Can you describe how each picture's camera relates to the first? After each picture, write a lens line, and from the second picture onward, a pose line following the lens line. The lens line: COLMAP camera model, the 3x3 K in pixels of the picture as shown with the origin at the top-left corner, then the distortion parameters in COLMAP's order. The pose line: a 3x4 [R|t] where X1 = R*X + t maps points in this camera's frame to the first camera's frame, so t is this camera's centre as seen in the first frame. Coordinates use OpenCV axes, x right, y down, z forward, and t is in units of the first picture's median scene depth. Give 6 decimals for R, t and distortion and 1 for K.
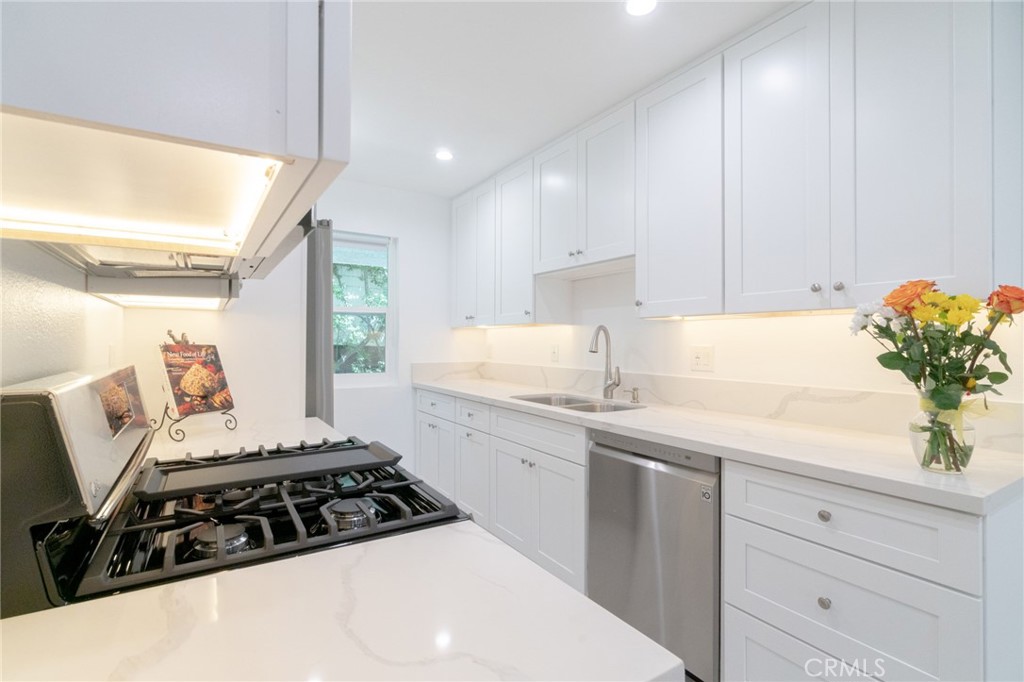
lens RADIAL K [[482.8, 0, 512.0], [0, 482.8, 341.0], [0, 0, 1]] dist [0.001088, 0.000378]
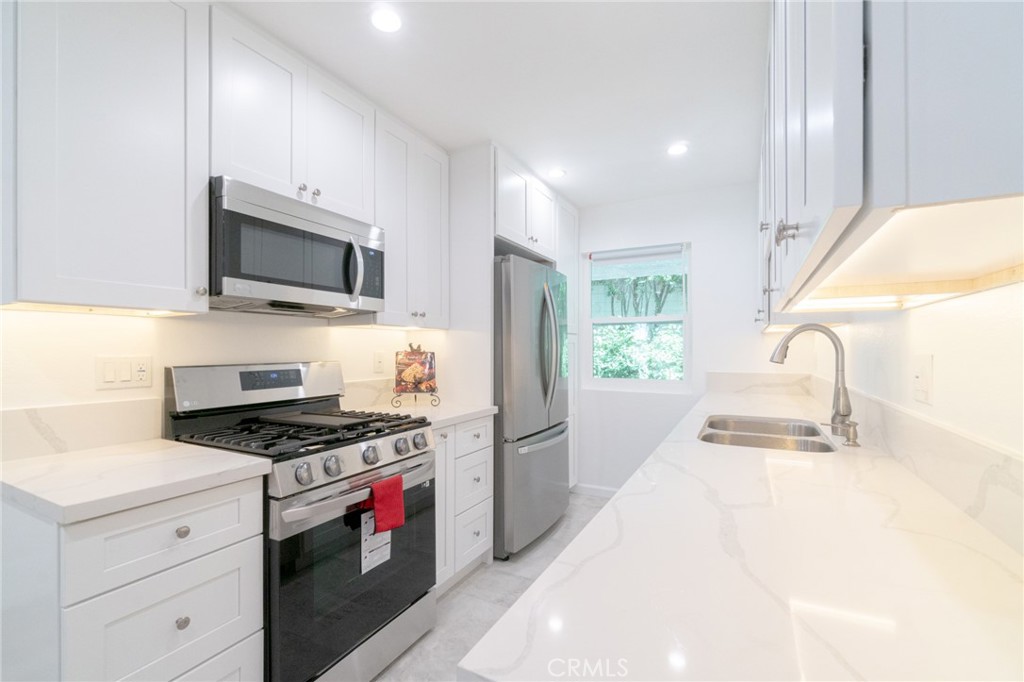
lens RADIAL K [[459.5, 0, 499.0], [0, 459.5, 347.3], [0, 0, 1]] dist [0.000982, -0.000086]
pose [[0.475304, -0.008274, -0.879783, 0.835257], [0.005063, 0.999965, -0.006669, 0.004413], [0.879807, -0.001285, 0.475329, 0.477131]]
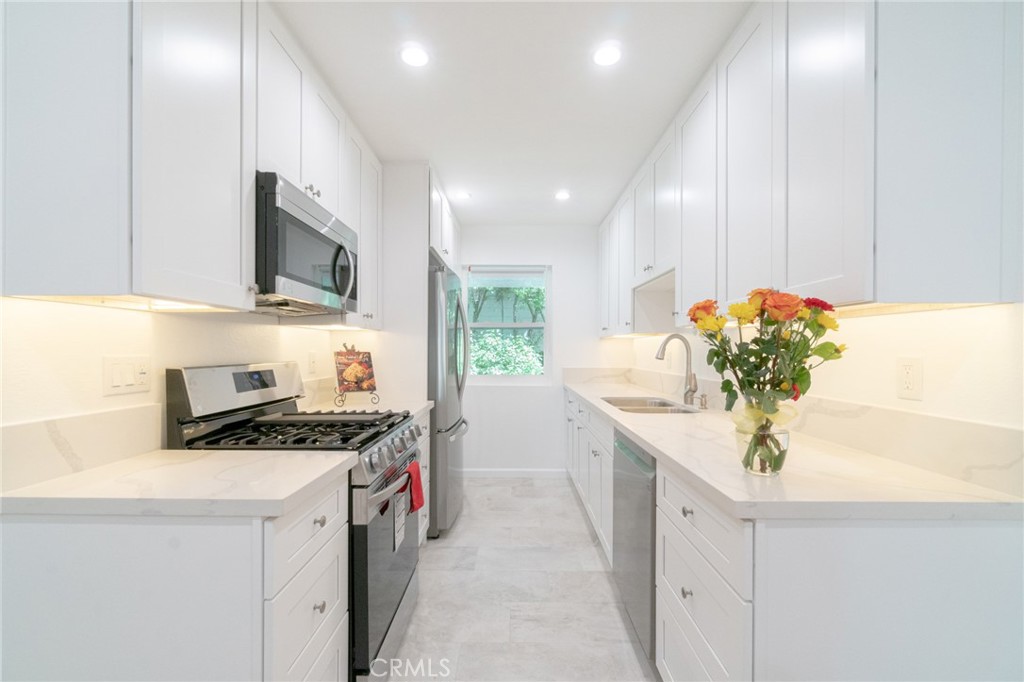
lens RADIAL K [[452.8, 0, 511.6], [0, 452.8, 348.7], [0, 0, 1]] dist [-0.001321, -0.000167]
pose [[0.837980, -0.003792, -0.545688, 0.651934], [0.002696, 0.999992, -0.002809, 0.002893], [0.545695, 0.000883, 0.837984, -0.036244]]
